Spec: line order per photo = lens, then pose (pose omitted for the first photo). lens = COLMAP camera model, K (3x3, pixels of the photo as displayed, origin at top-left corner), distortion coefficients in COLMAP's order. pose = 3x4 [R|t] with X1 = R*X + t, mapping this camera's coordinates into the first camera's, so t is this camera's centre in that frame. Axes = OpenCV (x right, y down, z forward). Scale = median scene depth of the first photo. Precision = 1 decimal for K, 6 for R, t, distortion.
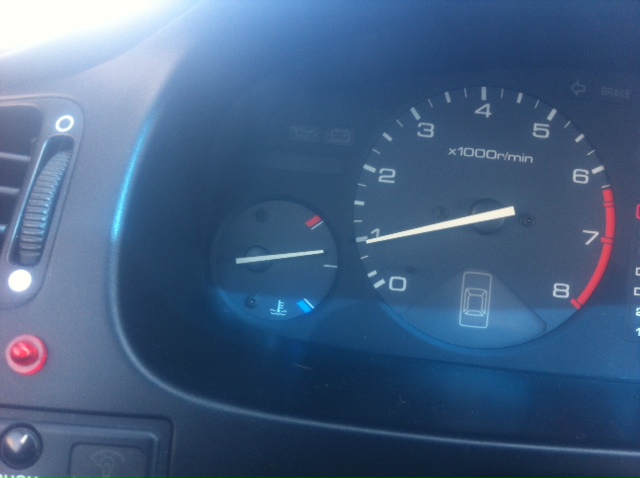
lens RADIAL K [[661.9, 0, 317.5], [0, 661.9, 239.2], [0, 0, 1]] dist [0.130990, -0.486296]
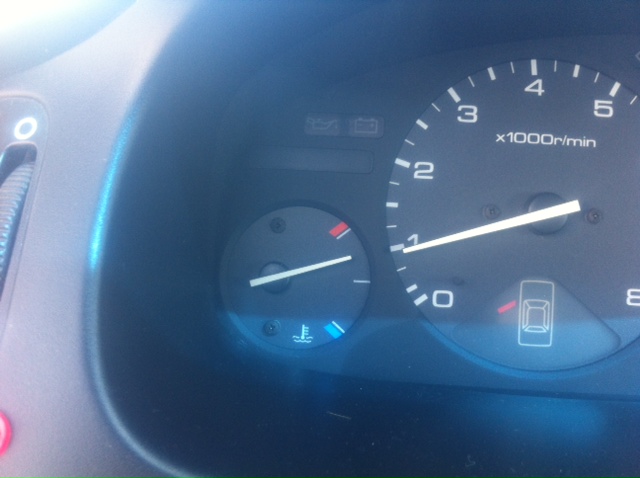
lens RADIAL K [[661.9, 0, 317.5], [0, 661.9, 239.2], [0, 0, 1]] dist [0.130990, -0.486296]
pose [[0.998747, -0.047565, -0.015562, -0.020665], [0.047732, 0.998805, 0.010525, -0.024368], [0.015042, -0.011255, 0.999824, 0.156023]]
